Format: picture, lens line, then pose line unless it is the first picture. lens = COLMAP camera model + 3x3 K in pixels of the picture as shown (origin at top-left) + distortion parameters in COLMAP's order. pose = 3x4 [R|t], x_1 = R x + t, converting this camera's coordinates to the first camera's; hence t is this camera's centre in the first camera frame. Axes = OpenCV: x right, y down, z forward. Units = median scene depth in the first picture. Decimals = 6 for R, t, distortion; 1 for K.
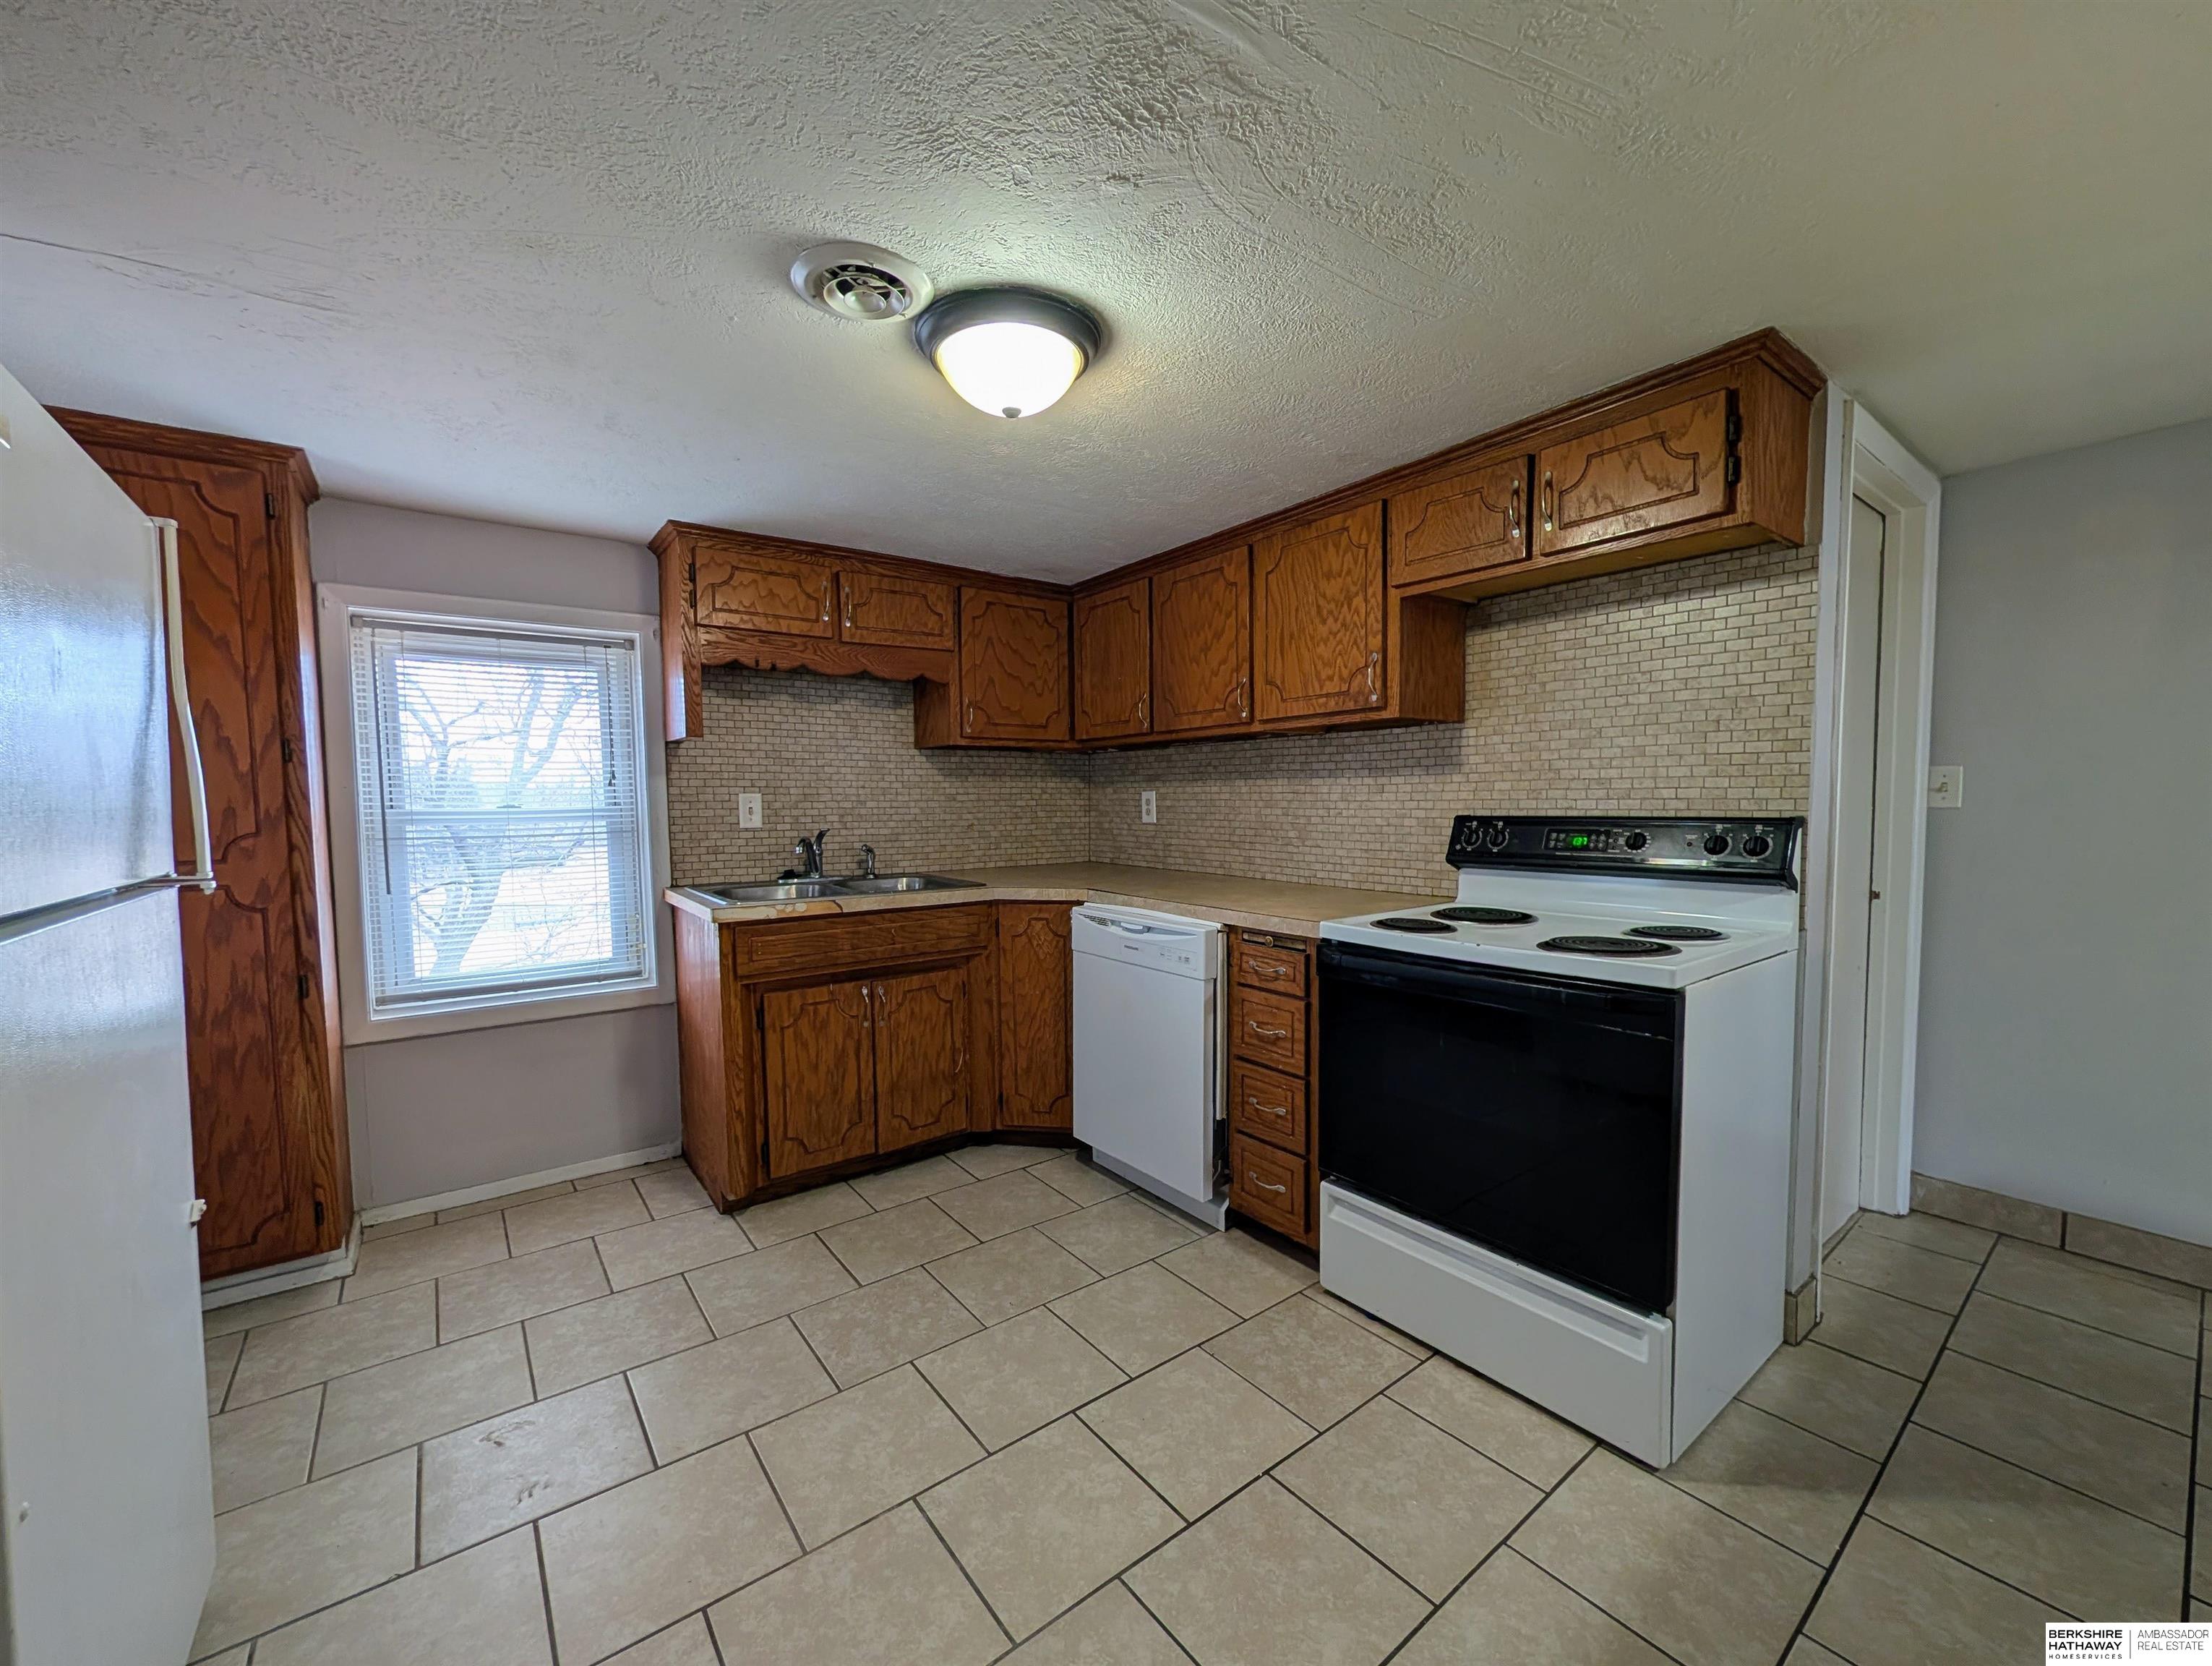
lens RADIAL K [[844.5, 0, 1112.9], [0, 844.5, 840.8], [0, 0, 1]] dist [-0.001142, 0.000302]
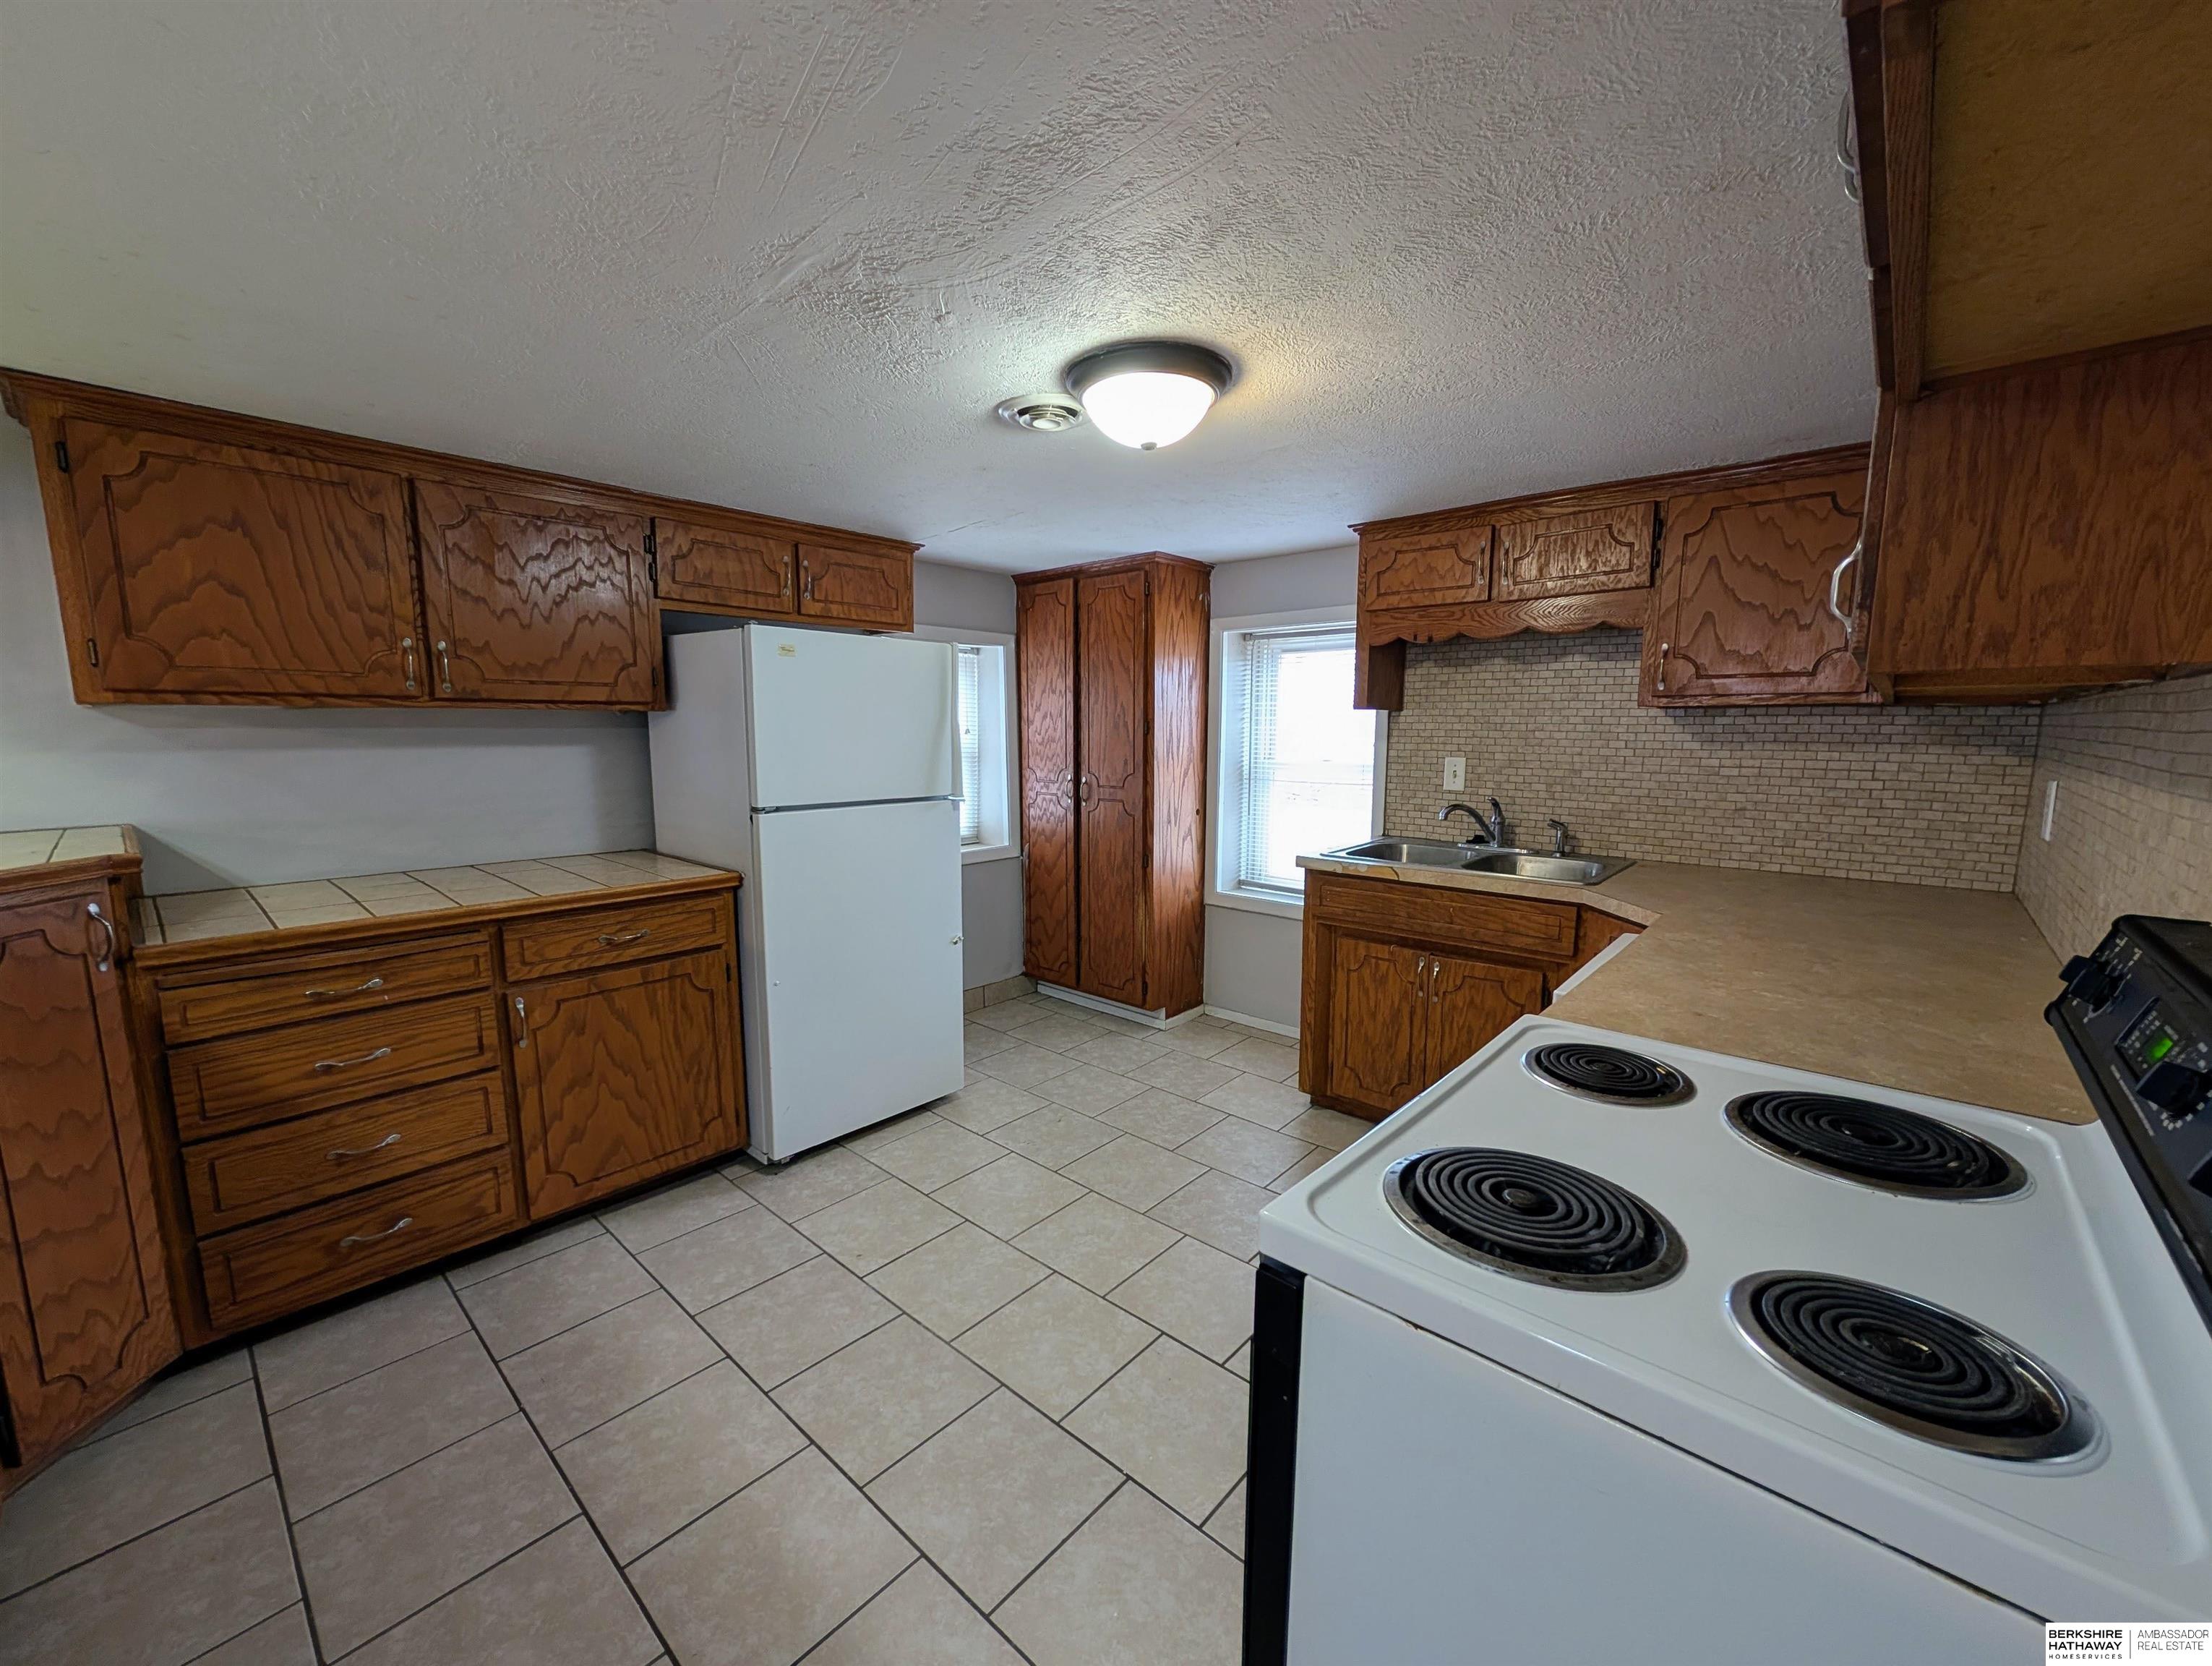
lens RADIAL K [[844.5, 0, 1112.9], [0, 844.5, 840.8], [0, 0, 1]] dist [-0.001142, 0.000302]
pose [[0.228301, 0.138695, -0.963661, 0.550661], [-0.058586, 0.989964, 0.128602, -0.070539], [0.971826, 0.027097, 0.234135, 0.381846]]
